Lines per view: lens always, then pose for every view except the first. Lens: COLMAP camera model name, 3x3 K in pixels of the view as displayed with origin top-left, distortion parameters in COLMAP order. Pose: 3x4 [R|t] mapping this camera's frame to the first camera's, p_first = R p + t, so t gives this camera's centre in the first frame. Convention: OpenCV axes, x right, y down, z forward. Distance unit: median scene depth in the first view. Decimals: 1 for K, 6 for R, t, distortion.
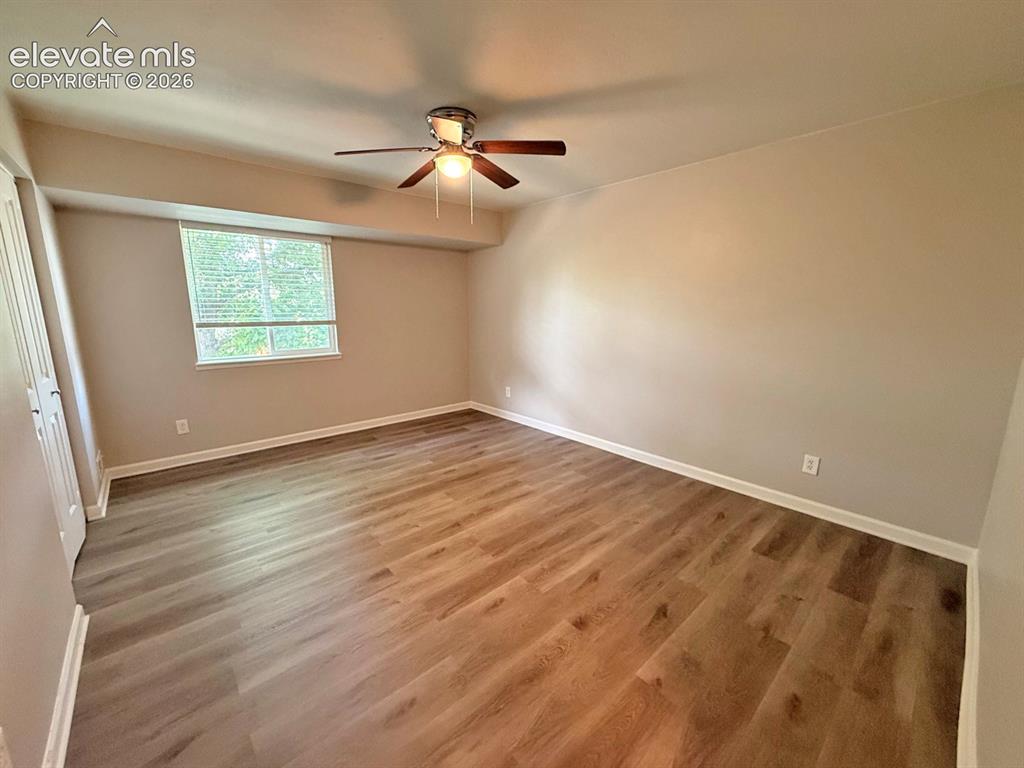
lens RADIAL K [[409.6, 0, 507.5], [0, 409.6, 383.3], [0, 0, 1]] dist [0.000726, -0.000081]
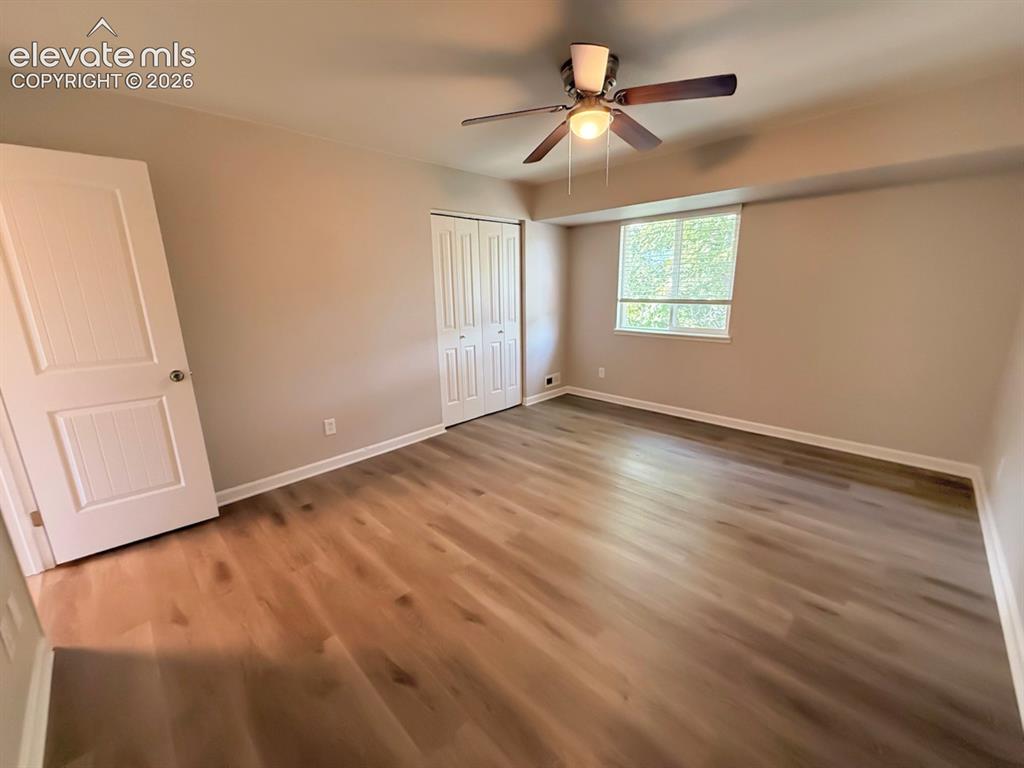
lens RADIAL K [[409.6, 0, 507.5], [0, 409.6, 383.3], [0, 0, 1]] dist [0.000726, -0.000081]
pose [[0.062272, 0.230570, -0.971061, 0.553556], [-0.168981, 0.961338, 0.217425, -0.109550], [0.983650, 0.150552, 0.098826, 0.552718]]
